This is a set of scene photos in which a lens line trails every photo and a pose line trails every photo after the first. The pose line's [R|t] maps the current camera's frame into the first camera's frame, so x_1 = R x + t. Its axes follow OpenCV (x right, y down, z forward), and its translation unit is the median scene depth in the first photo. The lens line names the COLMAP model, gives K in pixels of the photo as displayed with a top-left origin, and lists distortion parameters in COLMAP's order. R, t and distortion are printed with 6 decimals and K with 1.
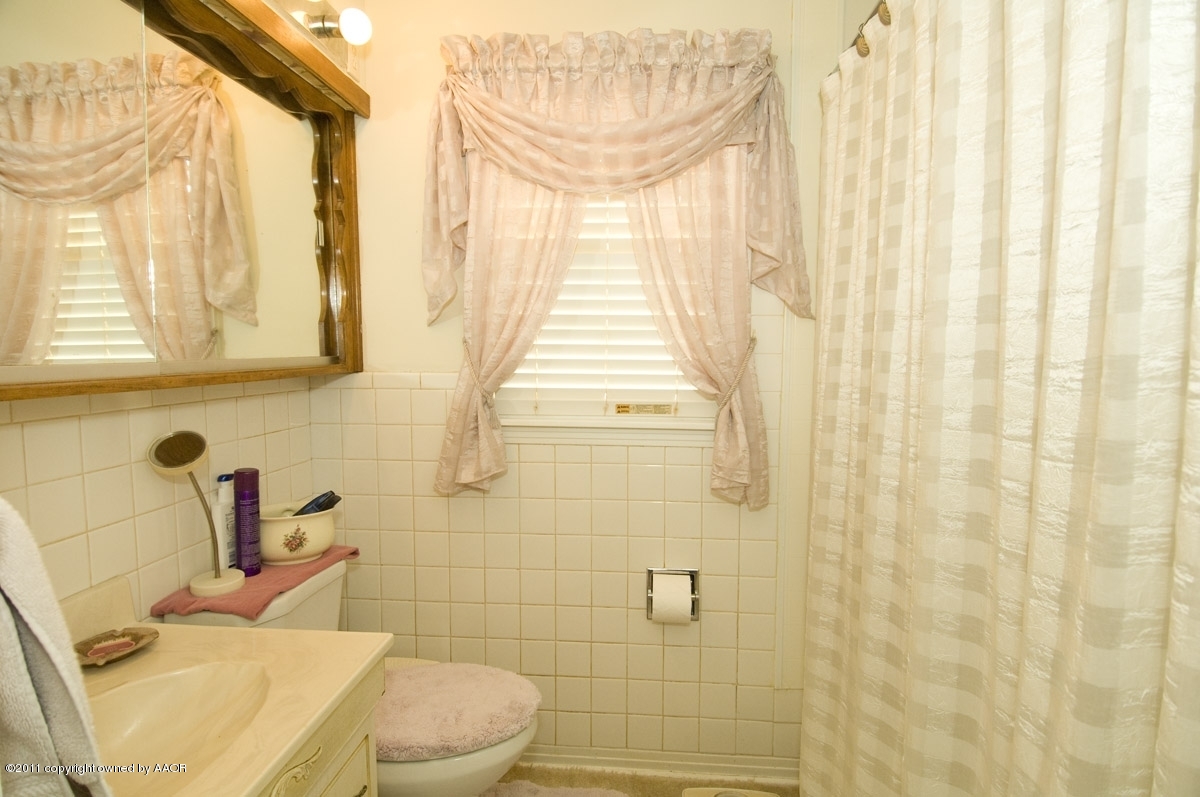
lens RADIAL K [[627.3, 0, 606.8], [0, 627.3, 401.9], [0, 0, 1]] dist [0.051738, -0.056858]
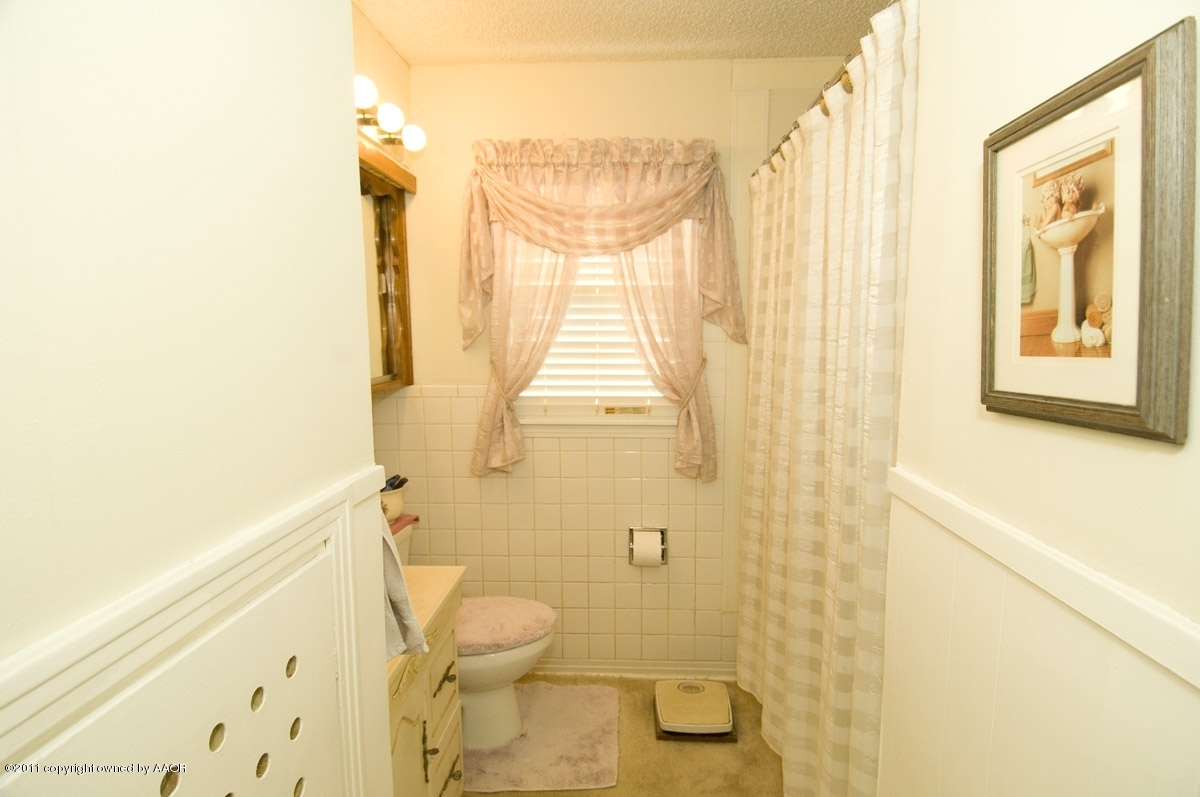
lens RADIAL K [[627.3, 0, 606.8], [0, 627.3, 401.9], [0, 0, 1]] dist [0.051738, -0.056858]
pose [[0.999287, -0.012950, 0.035452, -0.030599], [0.011703, 0.999313, 0.035152, -0.058322], [-0.035883, -0.034712, 0.998753, -0.368827]]
